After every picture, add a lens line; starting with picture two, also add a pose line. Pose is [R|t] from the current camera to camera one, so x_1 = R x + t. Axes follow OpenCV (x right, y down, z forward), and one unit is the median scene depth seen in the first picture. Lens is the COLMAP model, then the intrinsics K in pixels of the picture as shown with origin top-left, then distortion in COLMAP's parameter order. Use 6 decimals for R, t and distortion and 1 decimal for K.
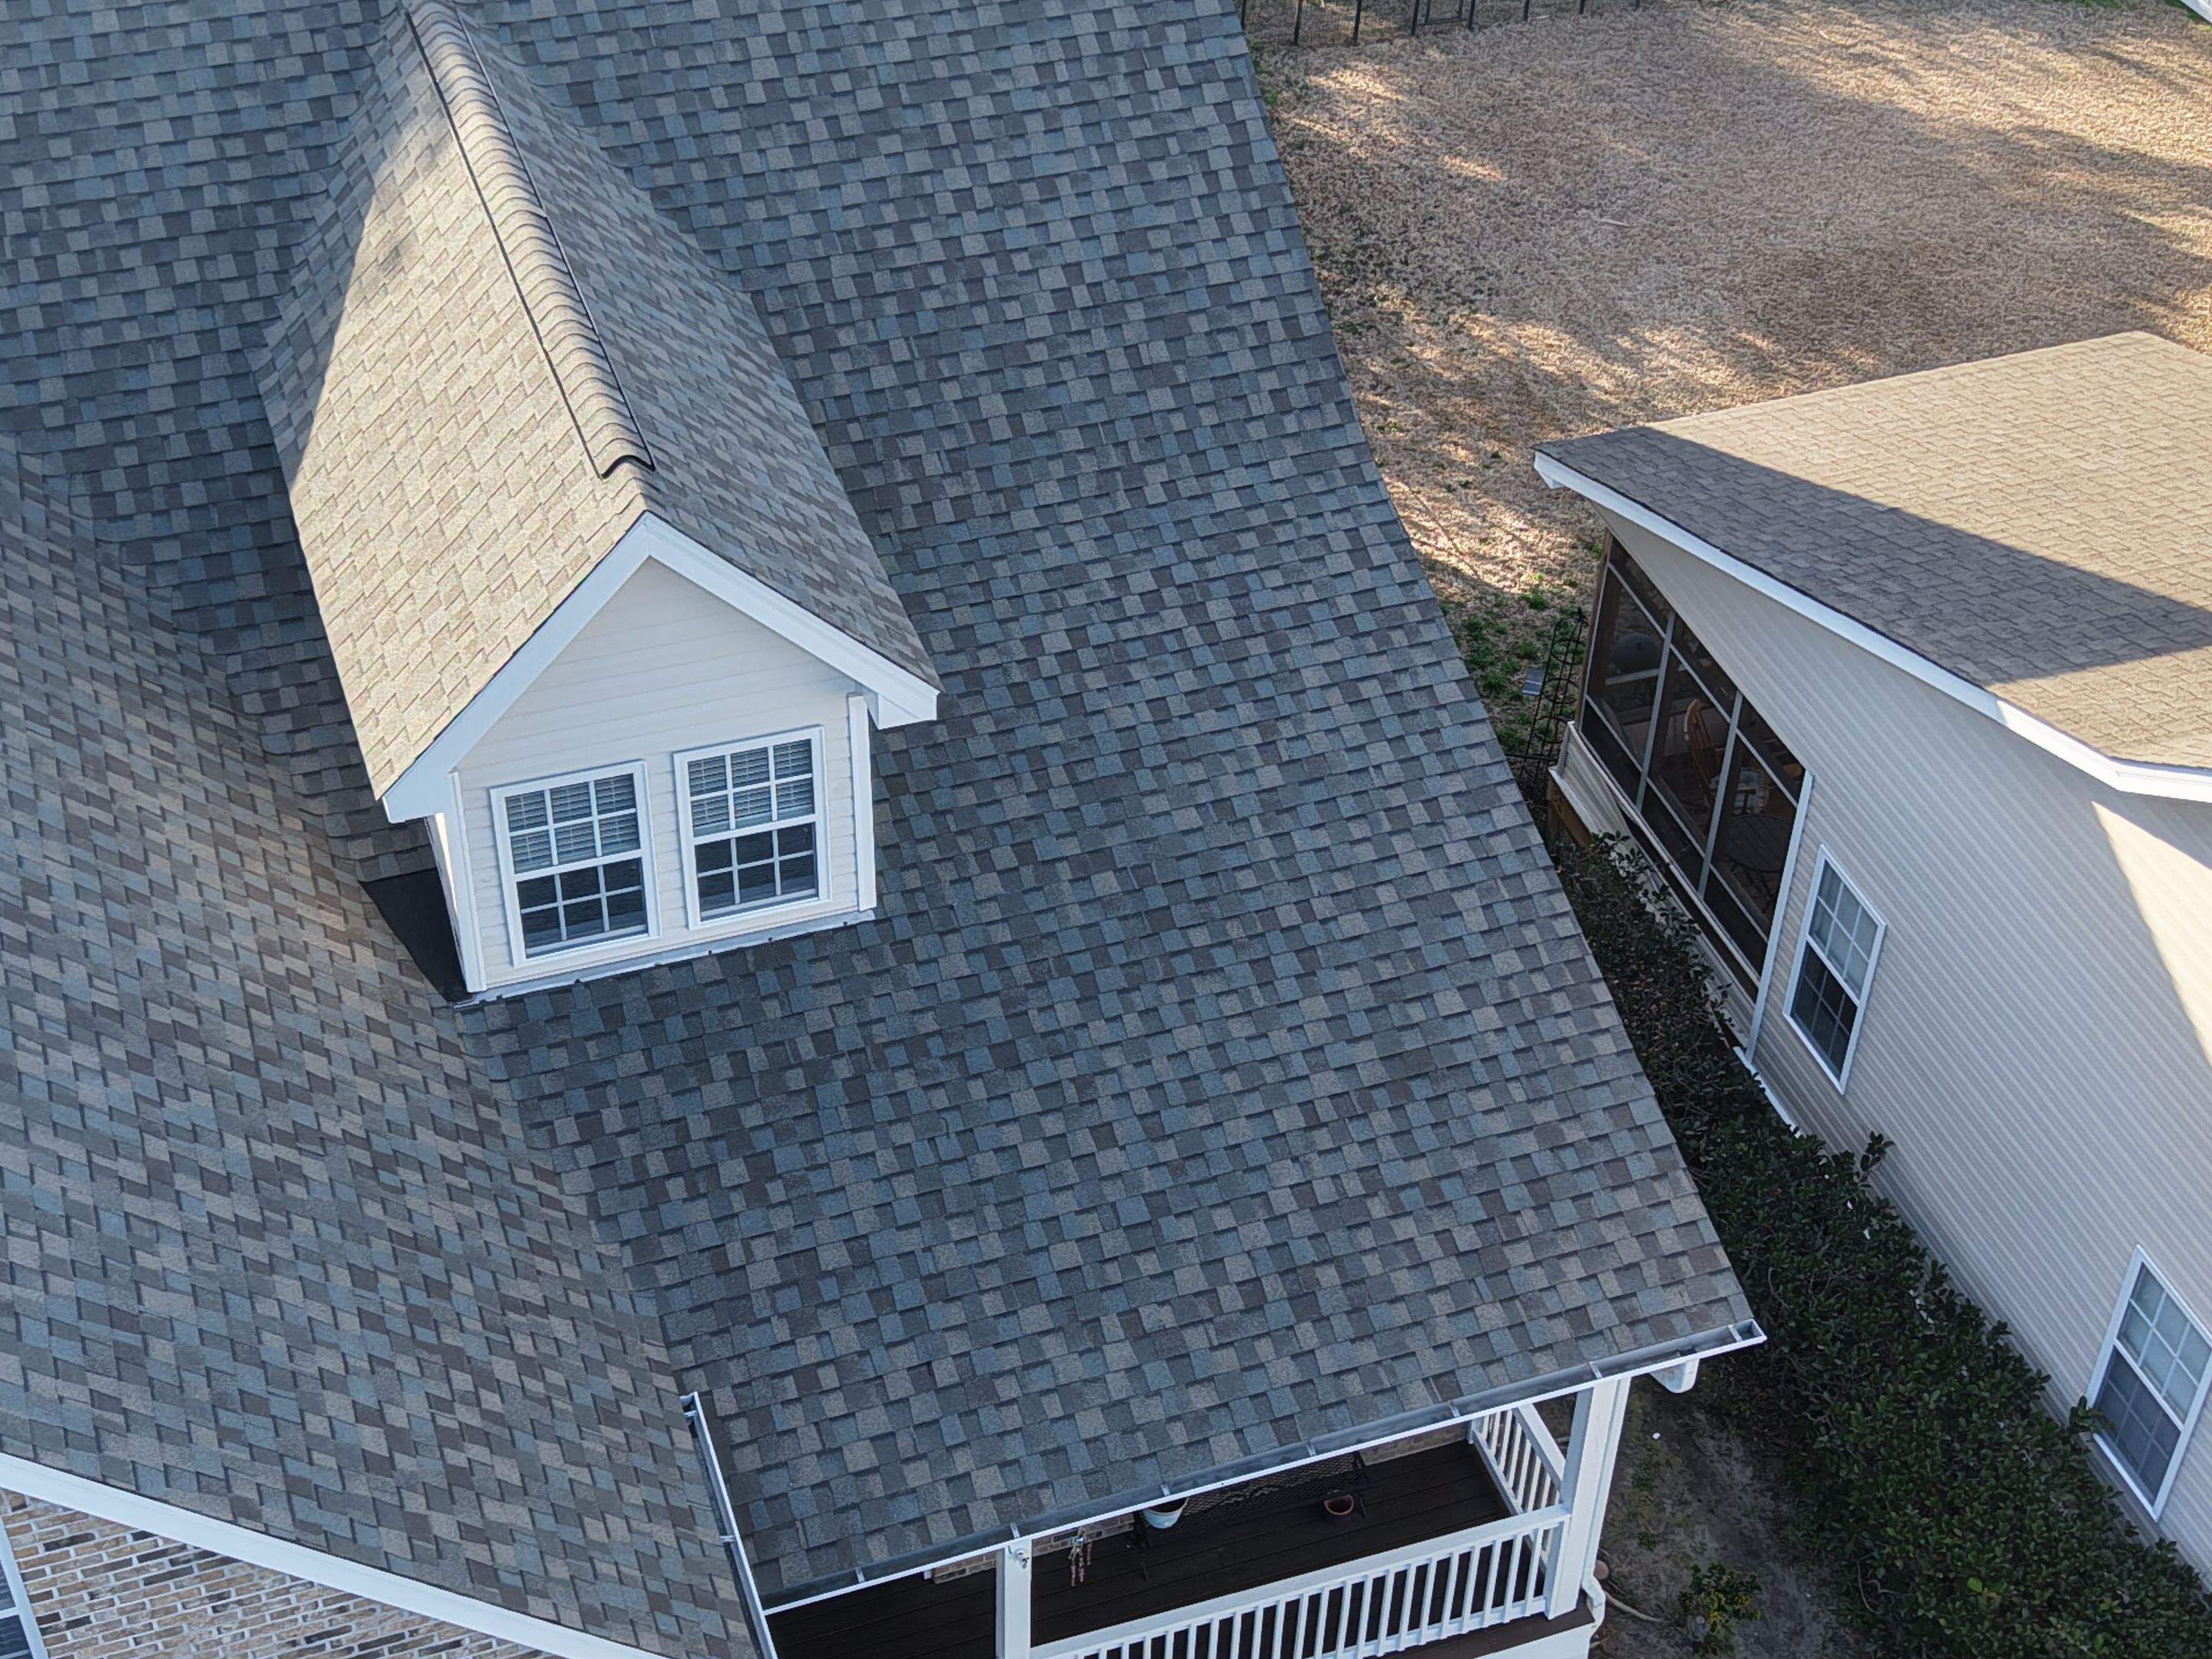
lens RADIAL K [[3130.1, 0, 1096.0], [0, 3130.1, 838.2], [0, 0, 1]] dist [0.230515, -0.868629]
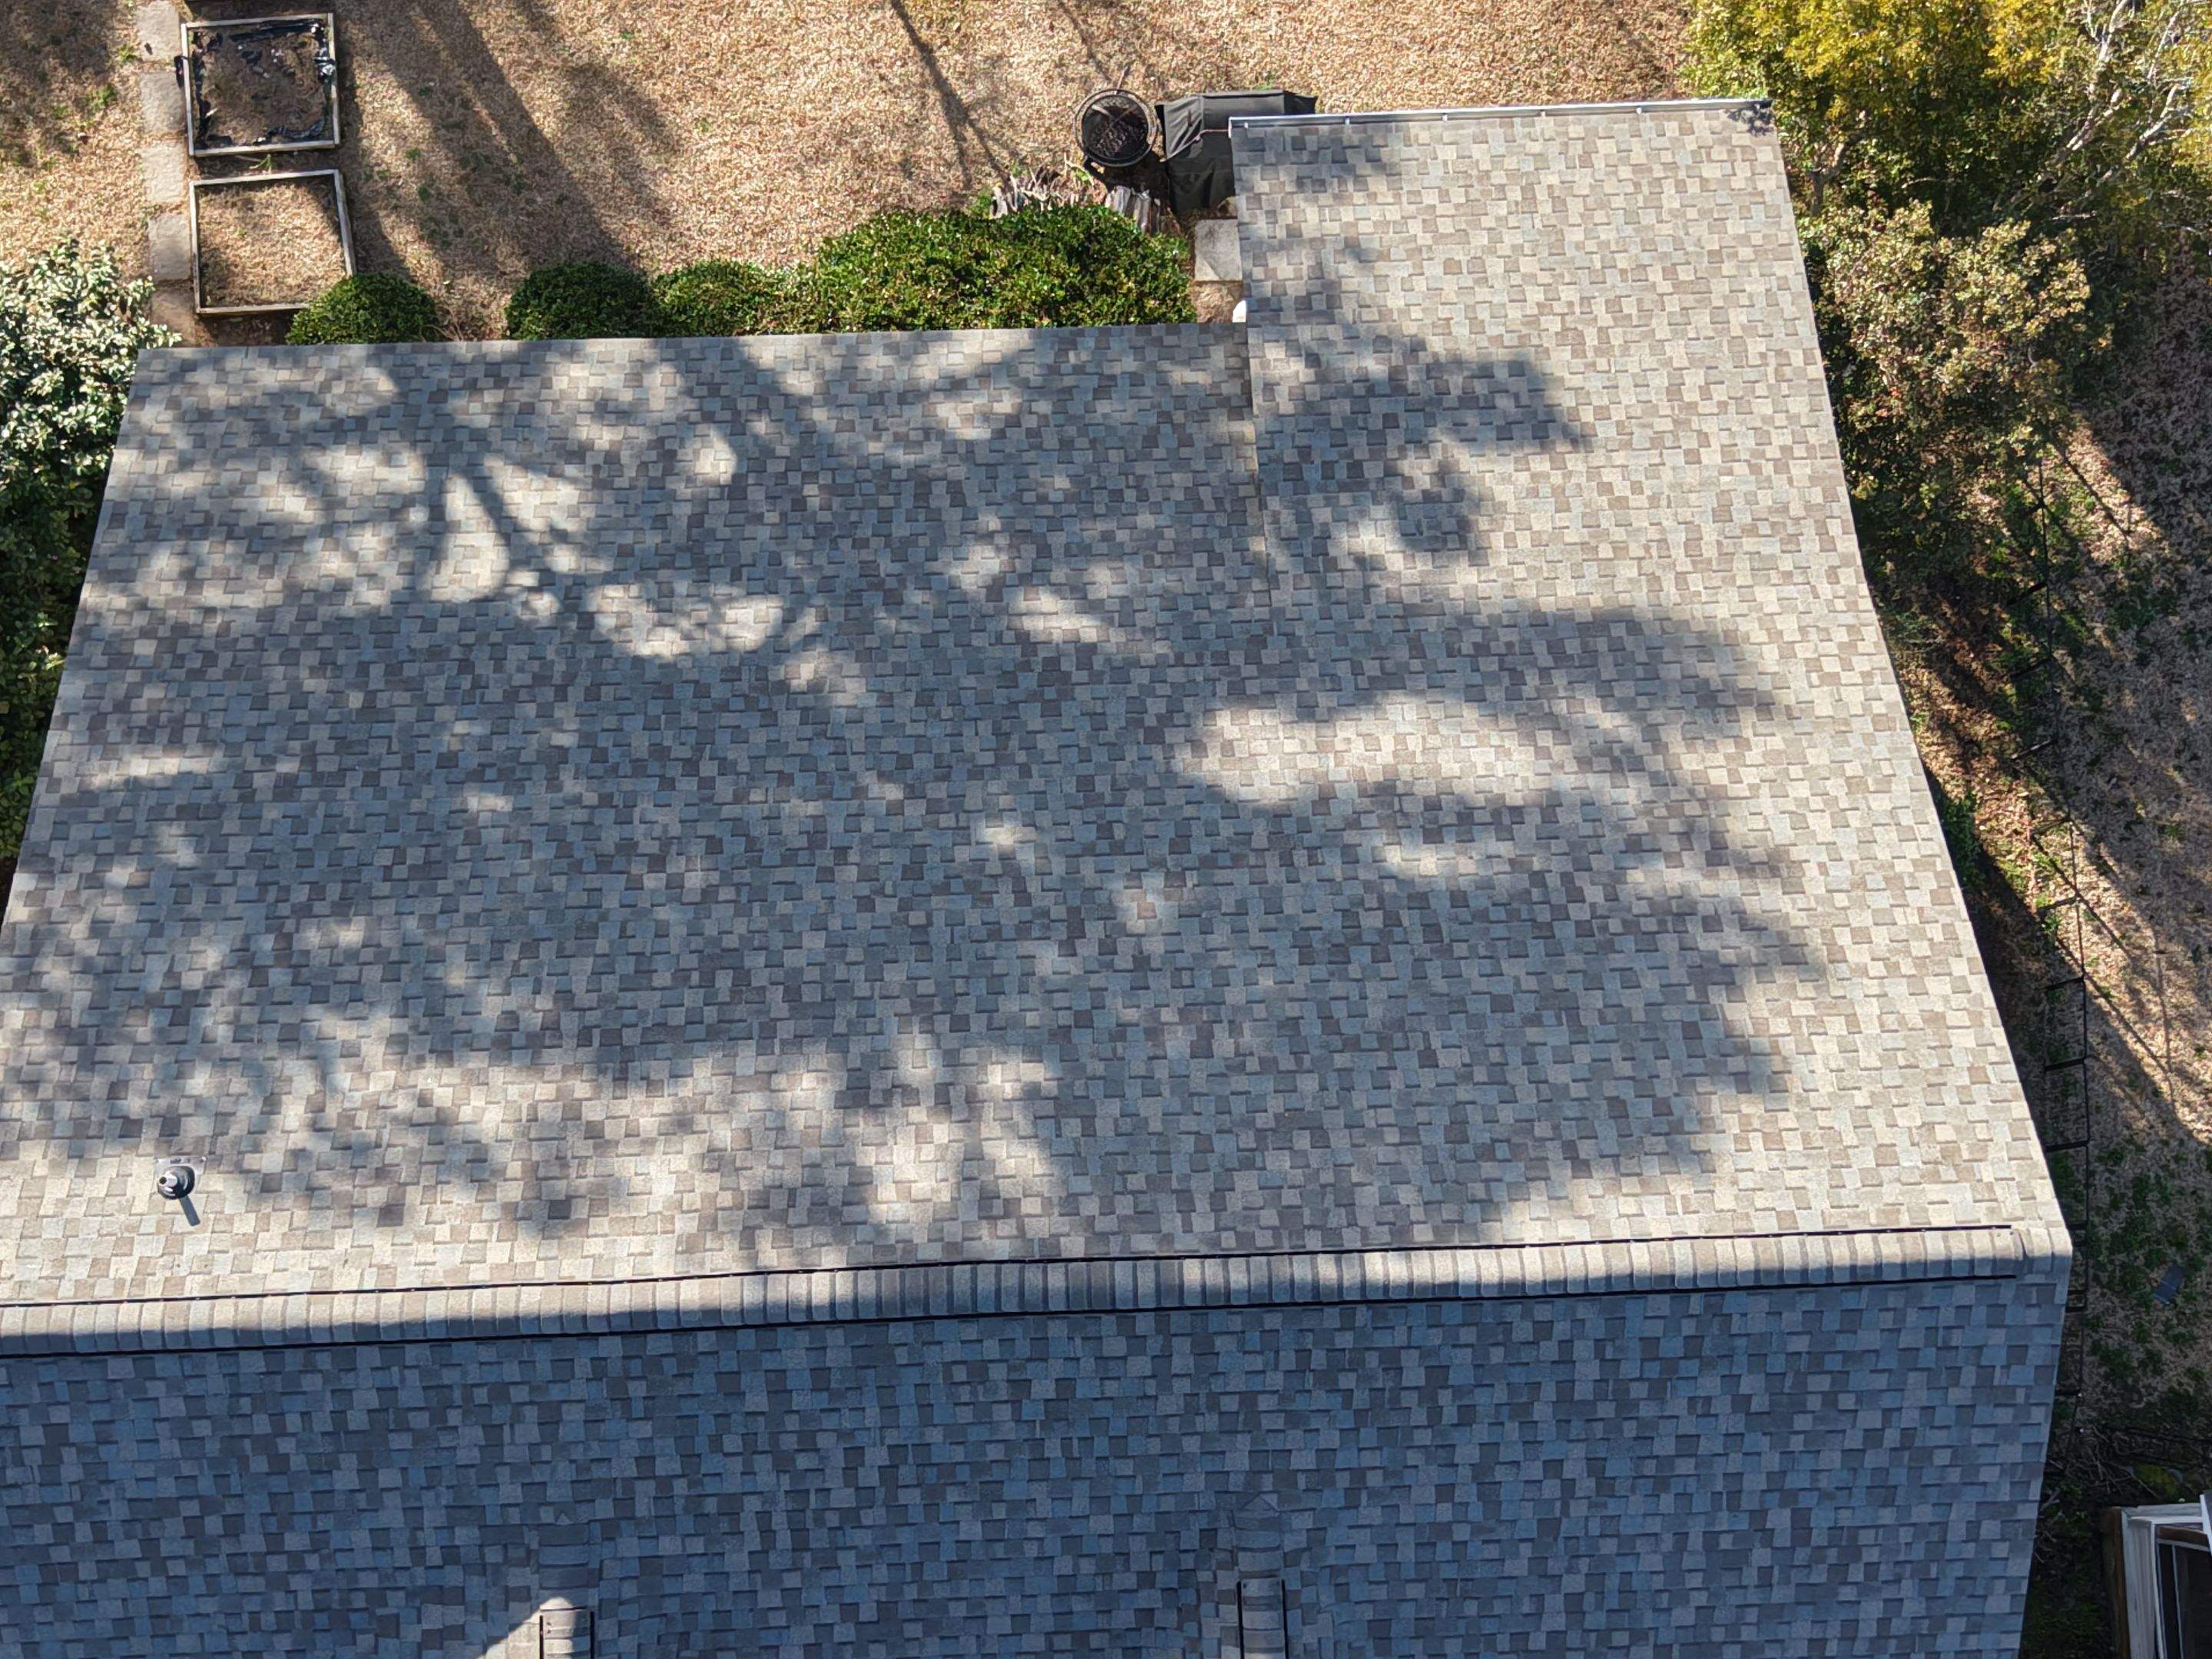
lens RADIAL K [[3130.1, 0, 1096.0], [0, 3130.1, 838.2], [0, 0, 1]] dist [0.230515, -0.868629]
pose [[0.957101, 0.287474, -0.036280, -0.325004], [-0.195871, 0.734167, 0.650103, -1.235904], [0.213523, -0.615108, 0.758979, 0.365484]]
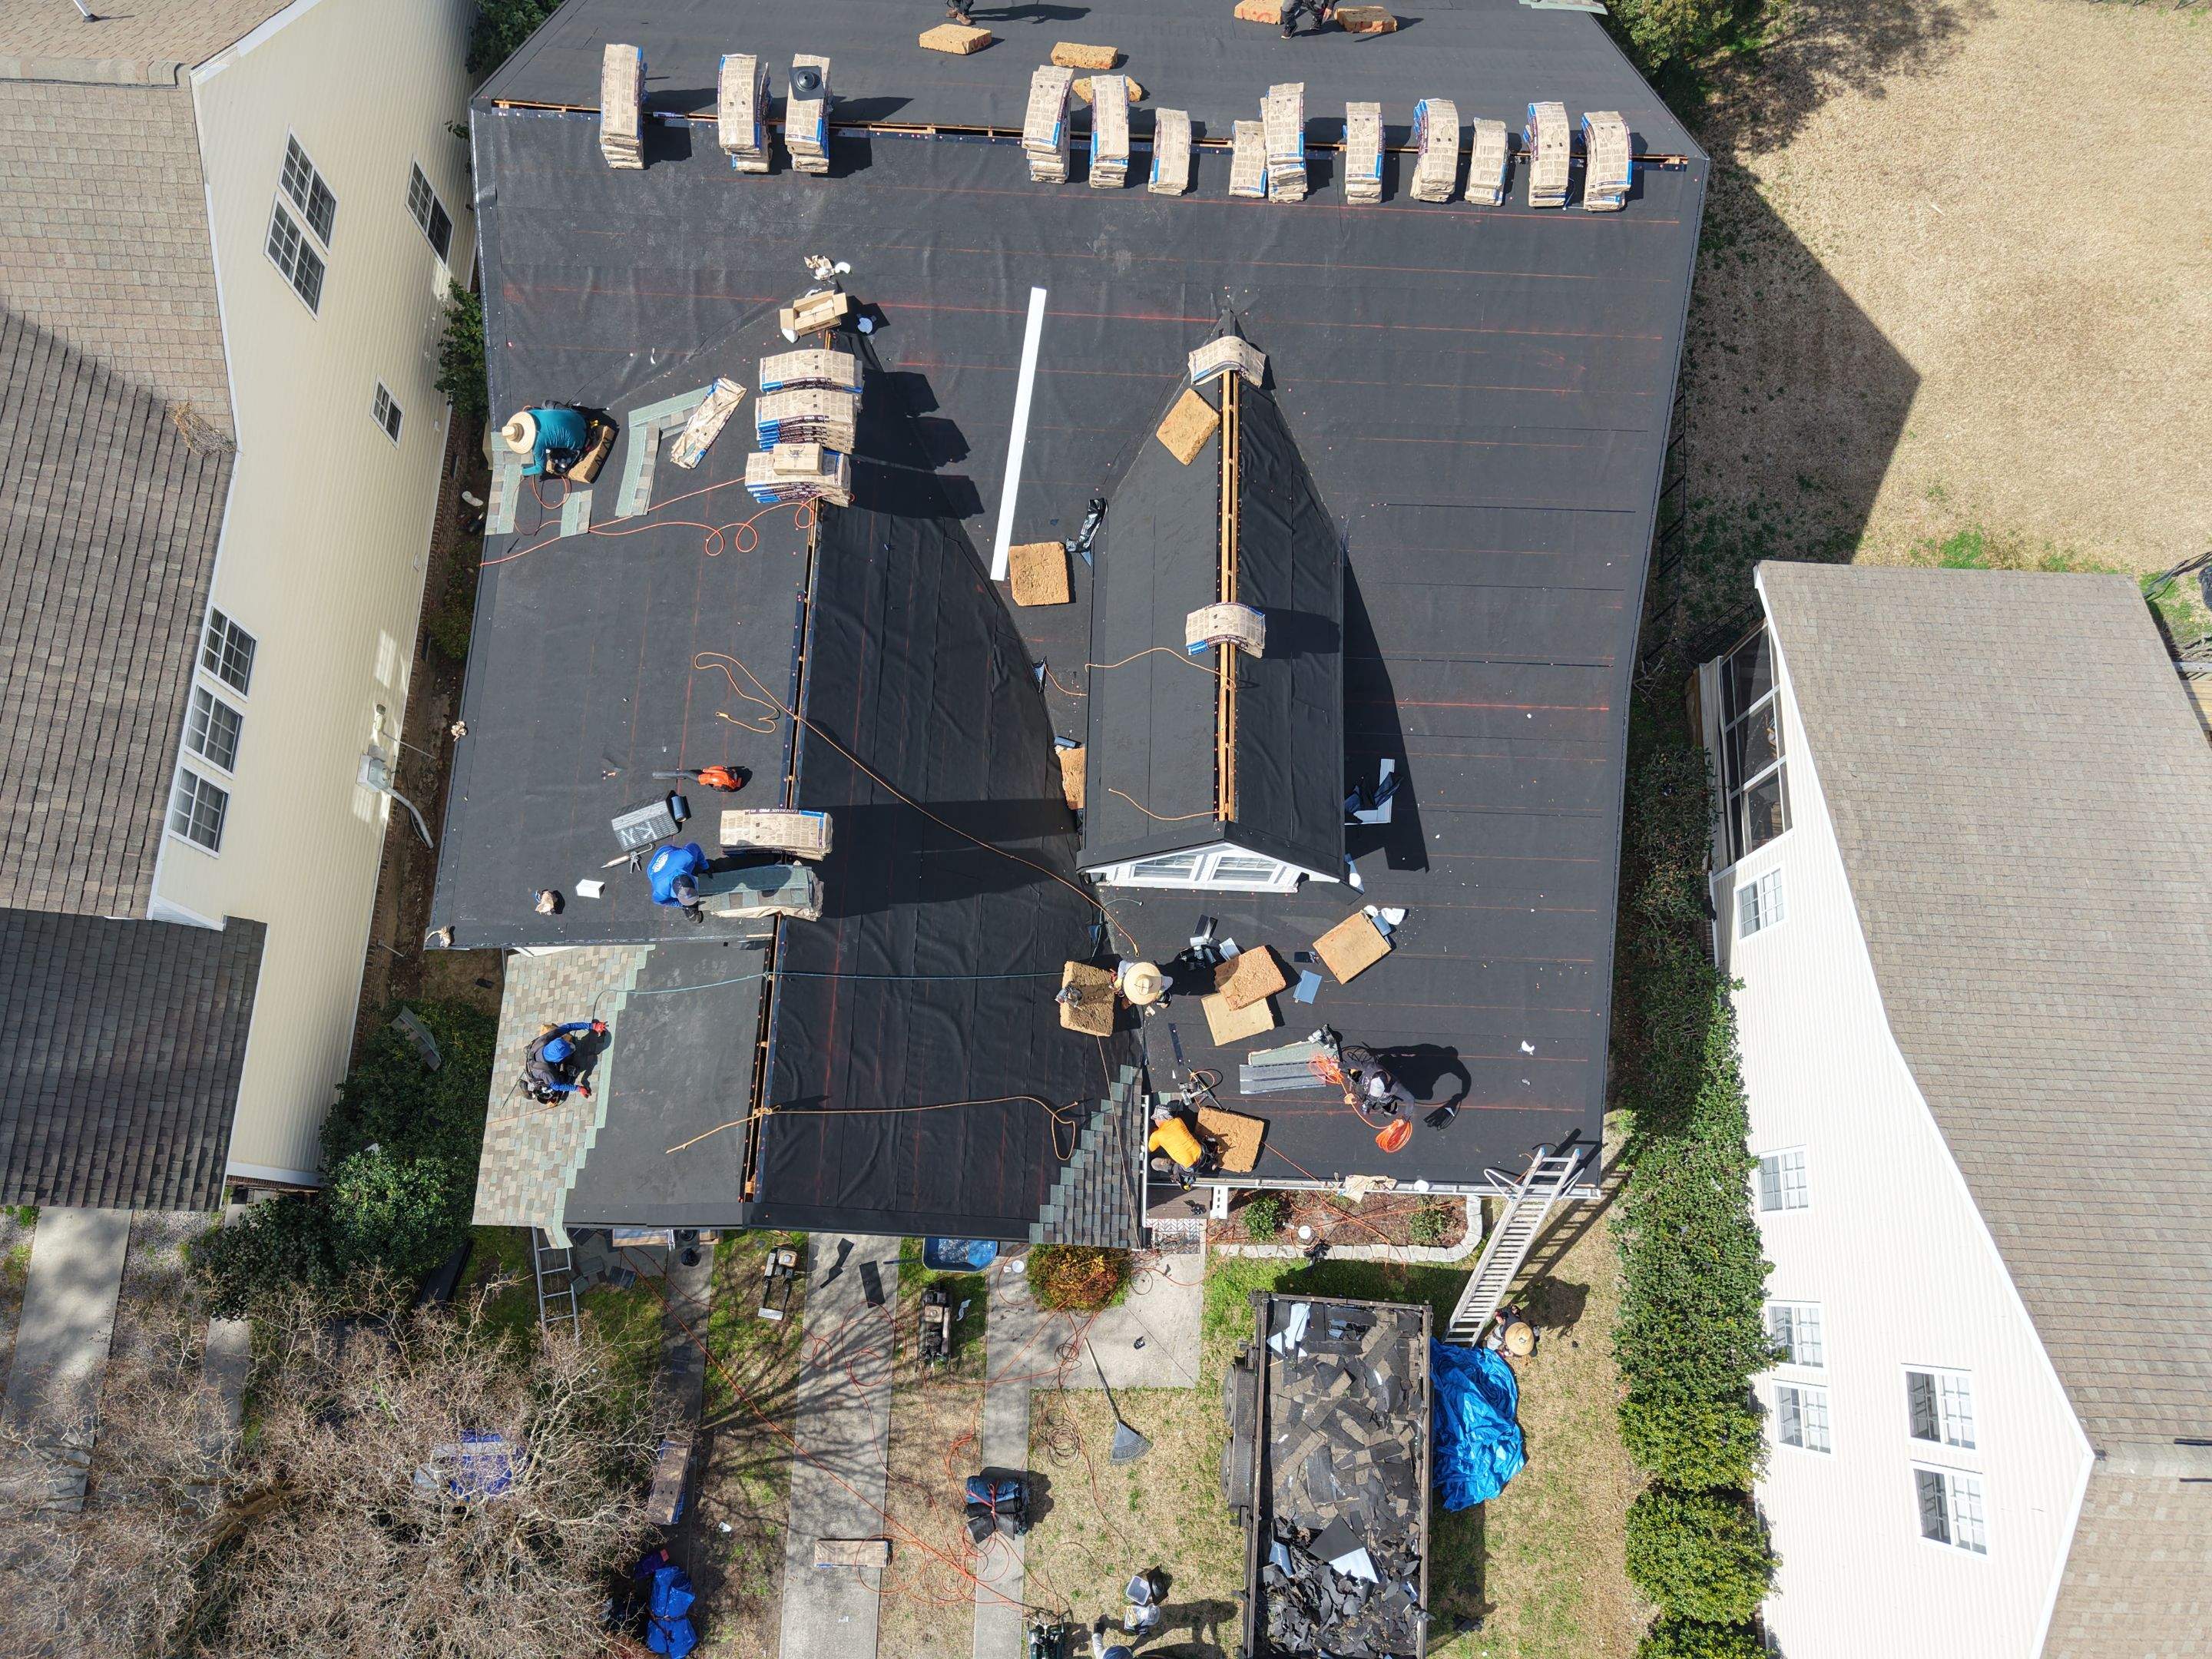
lens RADIAL K [[1609.1, 0, 1107.9], [0, 1609.1, 835.7], [0, 0, 1]] dist [0.010511, -0.009236]
pose [[0.935169, 0.344653, -0.081684, -0.112650], [-0.243445, 0.792934, 0.558560, -0.594174], [0.257279, -0.502463, 0.825432, 0.076128]]
